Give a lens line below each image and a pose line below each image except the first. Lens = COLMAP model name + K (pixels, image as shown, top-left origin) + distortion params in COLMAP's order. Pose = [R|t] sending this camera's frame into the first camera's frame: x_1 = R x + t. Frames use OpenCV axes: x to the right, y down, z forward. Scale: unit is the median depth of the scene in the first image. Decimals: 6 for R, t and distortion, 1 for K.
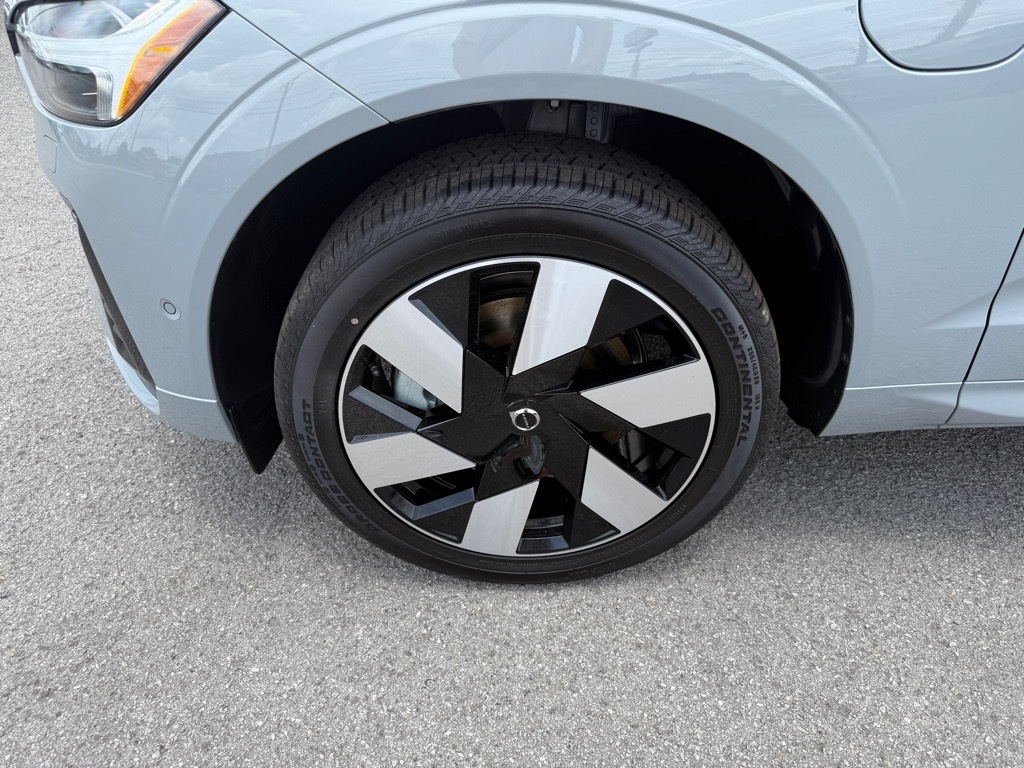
lens RADIAL K [[710.5, 0, 511.7], [0, 710.5, 366.7], [0, 0, 1]] dist [0.004097, -0.000688]
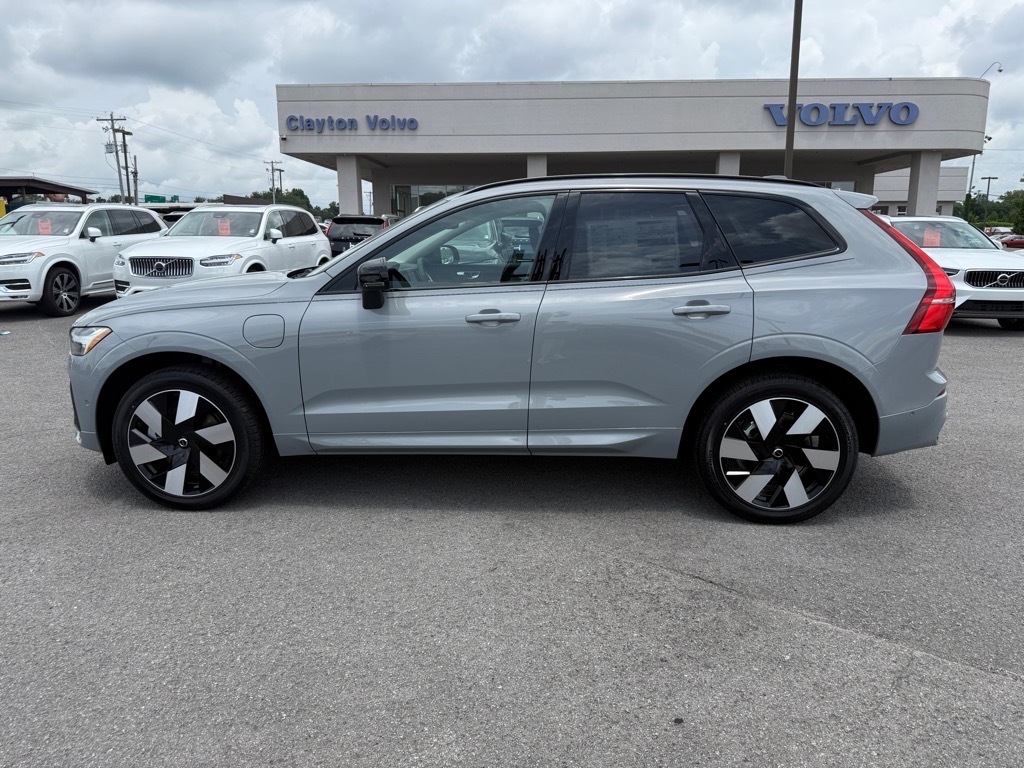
lens RADIAL K [[710.5, 0, 511.7], [0, 710.5, 366.7], [0, 0, 1]] dist [0.004097, -0.000688]
pose [[0.997200, 0.022905, -0.071190, 1.795430], [-0.048325, 0.923859, -0.379671, 0.943784], [0.057073, 0.382048, 0.922378, -2.134429]]
